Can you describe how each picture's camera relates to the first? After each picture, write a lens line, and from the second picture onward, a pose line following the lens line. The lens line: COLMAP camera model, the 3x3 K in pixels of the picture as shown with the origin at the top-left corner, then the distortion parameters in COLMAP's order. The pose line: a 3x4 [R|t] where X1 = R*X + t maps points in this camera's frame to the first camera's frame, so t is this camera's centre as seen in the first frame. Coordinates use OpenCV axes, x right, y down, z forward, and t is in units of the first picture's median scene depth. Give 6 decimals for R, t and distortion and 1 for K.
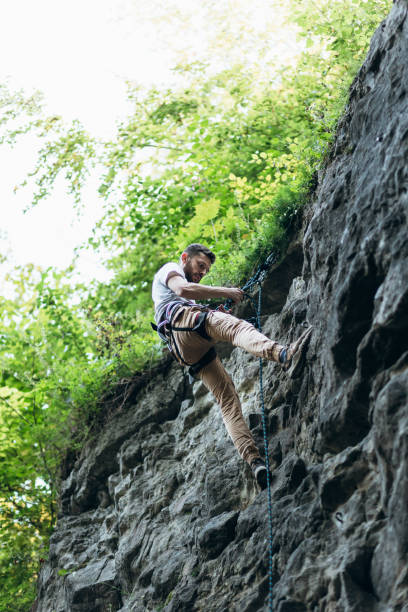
lens RADIAL K [[1480.4, 0, 204.0], [0, 1480.4, 306.0], [0, 0, 1]] dist [0.033355, -0.617034]
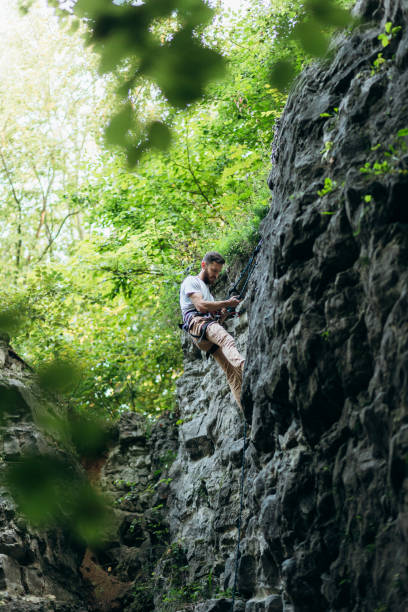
lens RADIAL K [[1480.4, 0, 204.0], [0, 1480.4, 306.0], [0, 0, 1]] dist [0.033355, -0.617034]
pose [[0.962330, -0.110993, -0.248195, 0.336850], [0.200920, 0.905336, 0.374163, -0.518681], [0.183171, -0.409936, 0.893533, -0.325758]]
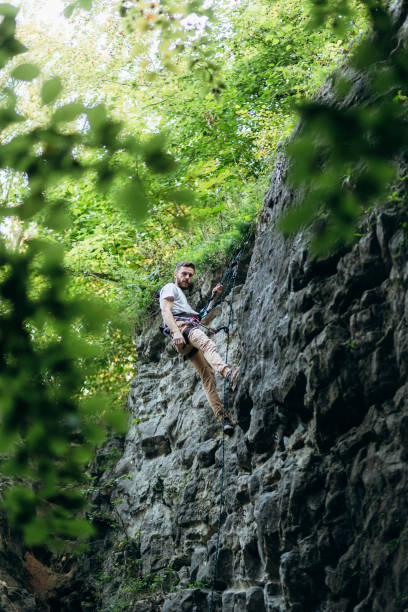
lens RADIAL K [[1480.4, 0, 204.0], [0, 1480.4, 306.0], [0, 0, 1]] dist [0.033355, -0.617034]
pose [[0.988558, -0.047162, -0.143278, 0.221468], [0.099470, 0.917891, 0.384165, -0.564255], [0.113395, -0.394021, 0.912079, -0.414127]]
